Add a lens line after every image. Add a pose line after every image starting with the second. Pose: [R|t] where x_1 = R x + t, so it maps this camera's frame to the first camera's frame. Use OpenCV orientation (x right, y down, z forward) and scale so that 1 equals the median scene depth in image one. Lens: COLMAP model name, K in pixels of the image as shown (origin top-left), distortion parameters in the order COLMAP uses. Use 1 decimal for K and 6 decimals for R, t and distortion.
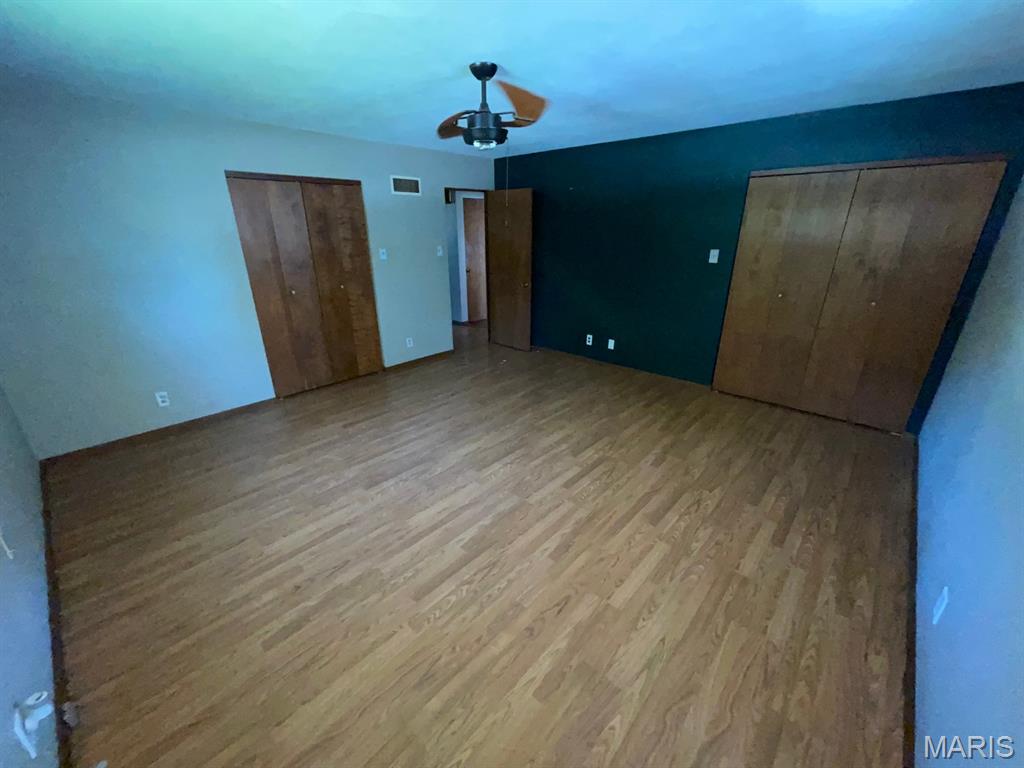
lens RADIAL K [[413.0, 0, 508.6], [0, 413.0, 385.2], [0, 0, 1]] dist [-0.003631, 0.001613]
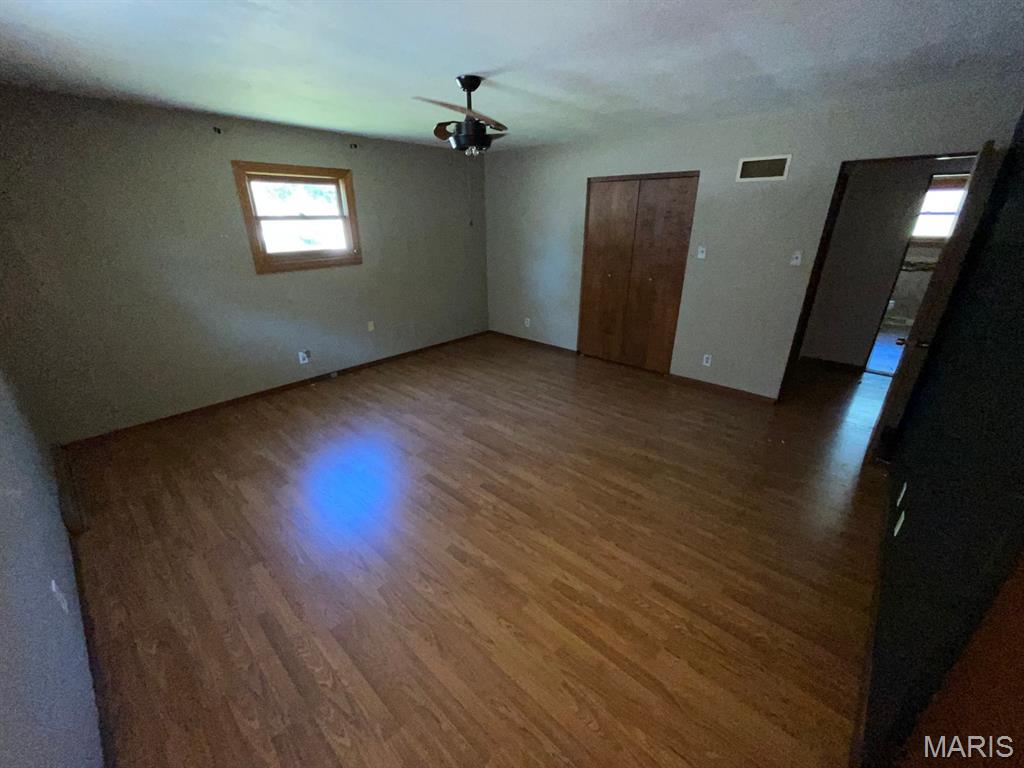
lens RADIAL K [[413.0, 0, 509.2], [0, 413.0, 383.3], [0, 0, 1]] dist [-0.003631, 0.001613]
pose [[0.010248, 0.382425, -0.923930, 0.829452], [-0.361136, 0.863031, 0.353213, -0.326833], [0.932457, 0.330044, 0.146952, 0.790933]]
